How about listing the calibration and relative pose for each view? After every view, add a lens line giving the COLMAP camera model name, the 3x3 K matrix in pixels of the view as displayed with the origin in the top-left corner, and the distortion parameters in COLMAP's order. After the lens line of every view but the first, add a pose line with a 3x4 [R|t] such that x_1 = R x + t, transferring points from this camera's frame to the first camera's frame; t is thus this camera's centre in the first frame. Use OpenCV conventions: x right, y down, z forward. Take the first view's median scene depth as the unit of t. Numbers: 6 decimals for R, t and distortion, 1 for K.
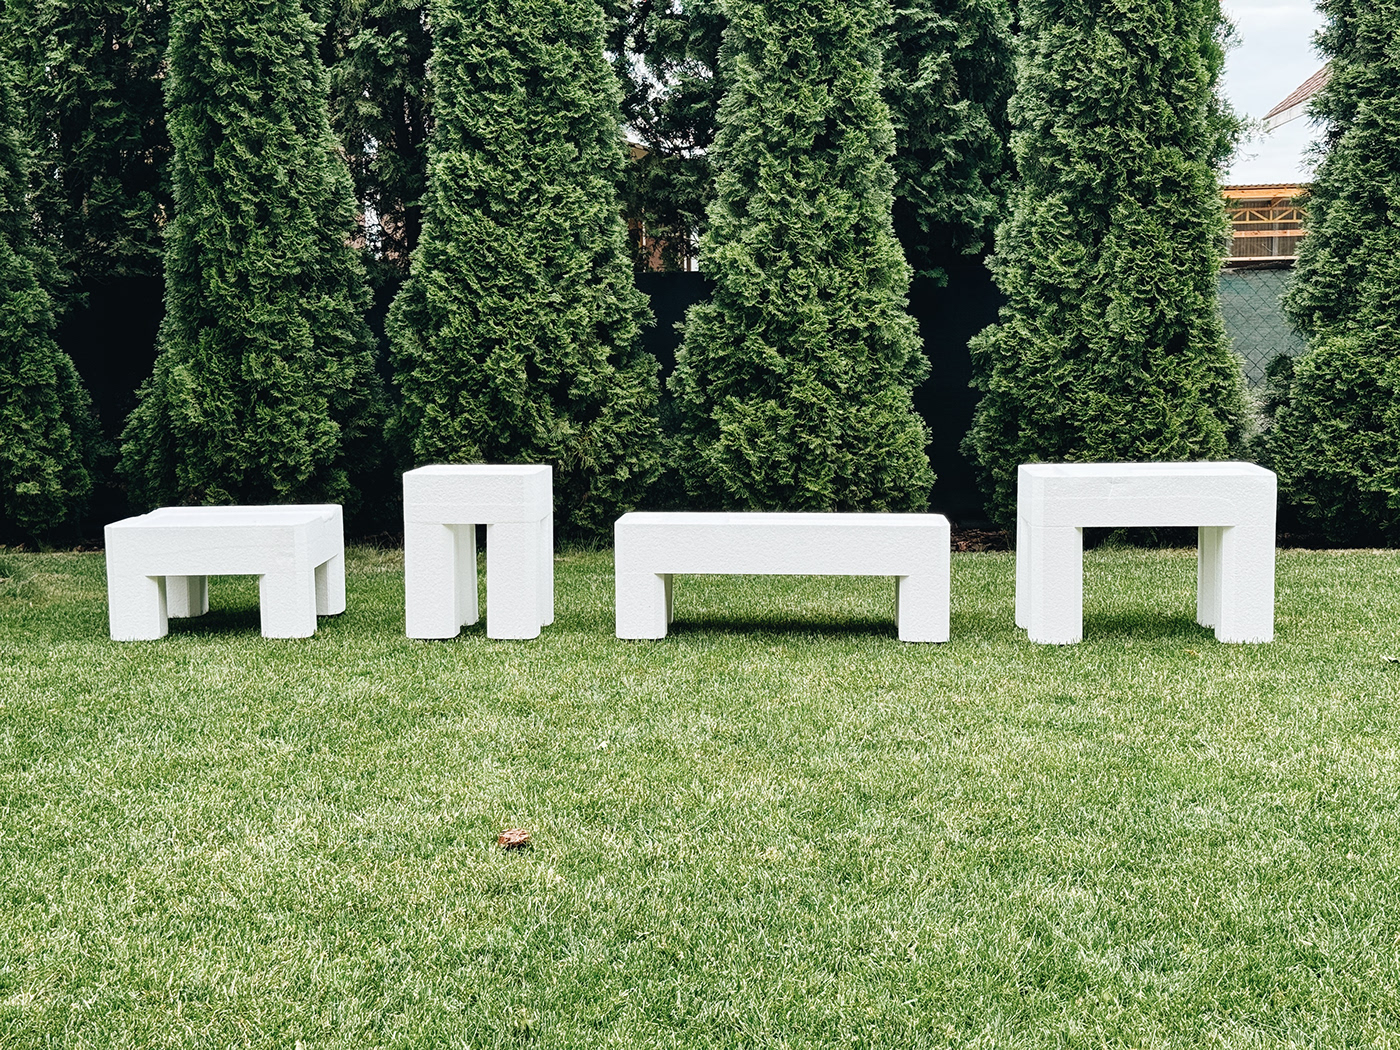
lens RADIAL K [[1929.9, 0, 700.0], [0, 1929.9, 525.0], [0, 0, 1]] dist [0.207887, -0.524604]
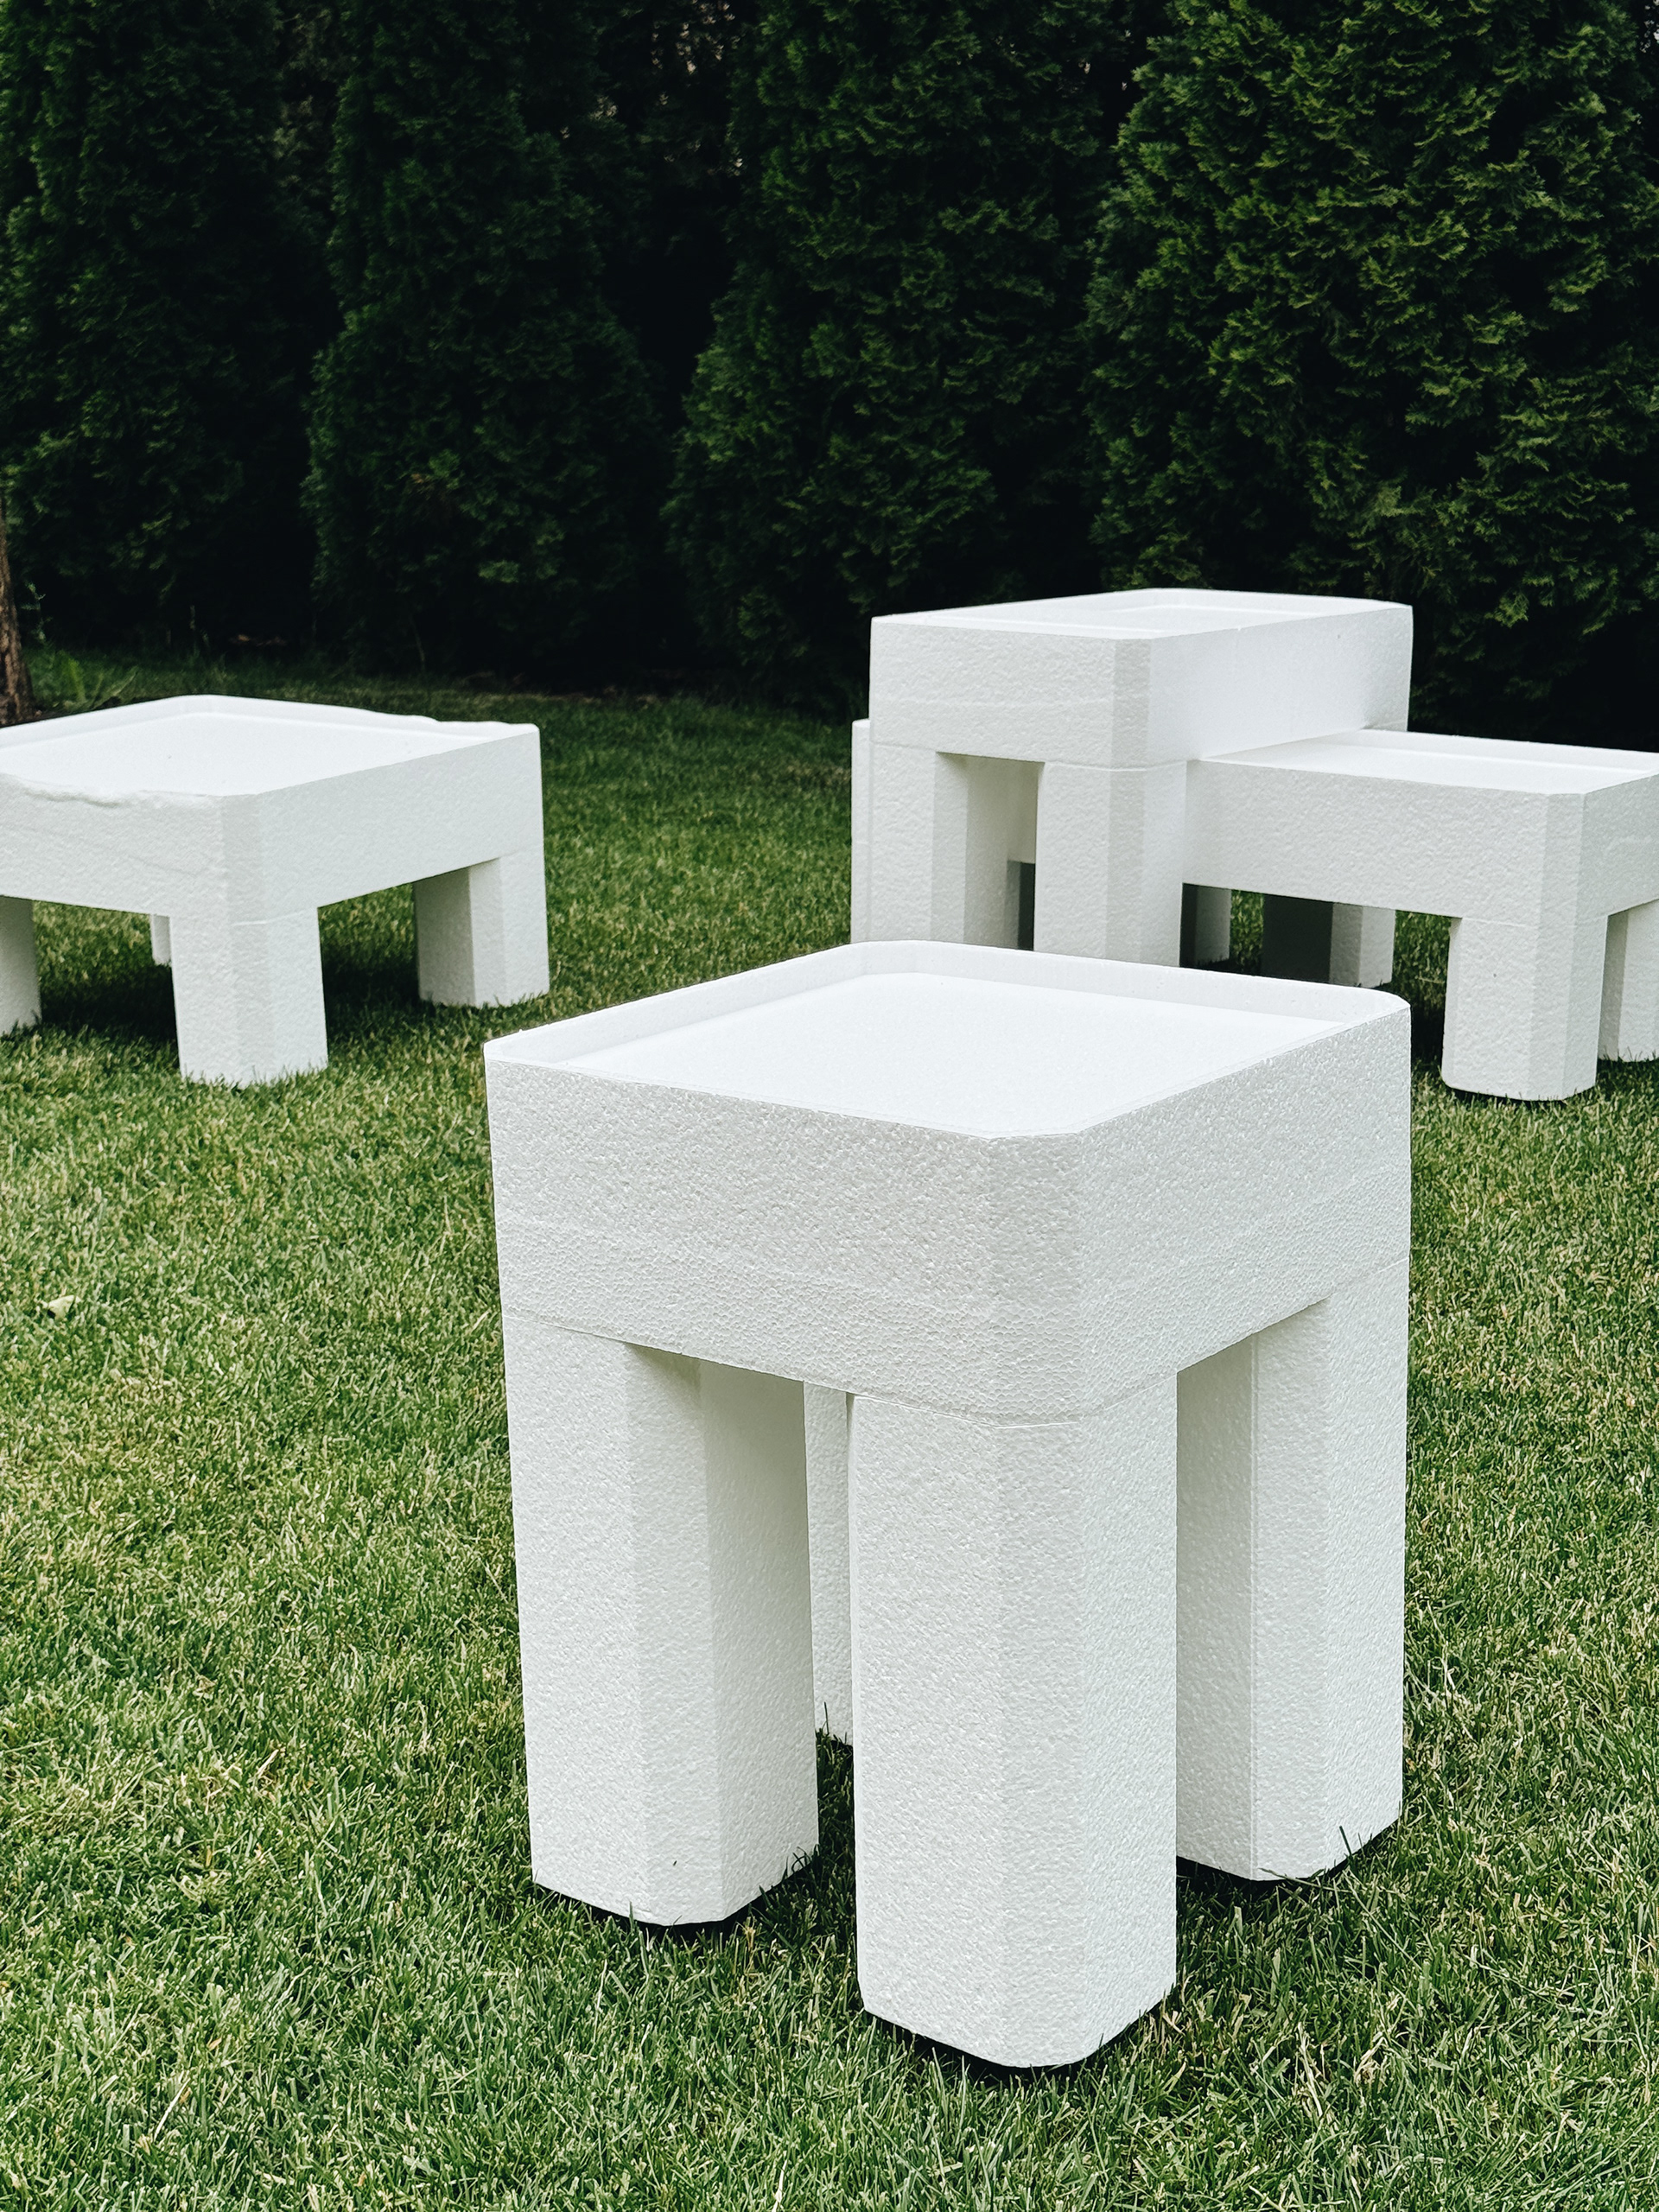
lens RADIAL K [[3049.2, 0, 829.5], [0, 3049.2, 1106.0], [0, 0, 1]] dist [0.207887, -0.524604]
pose [[0.841135, 0.147712, -0.520262, 0.217037], [-0.063396, 0.982277, 0.176391, -0.030465], [0.537096, -0.115386, 0.835592, 0.317452]]
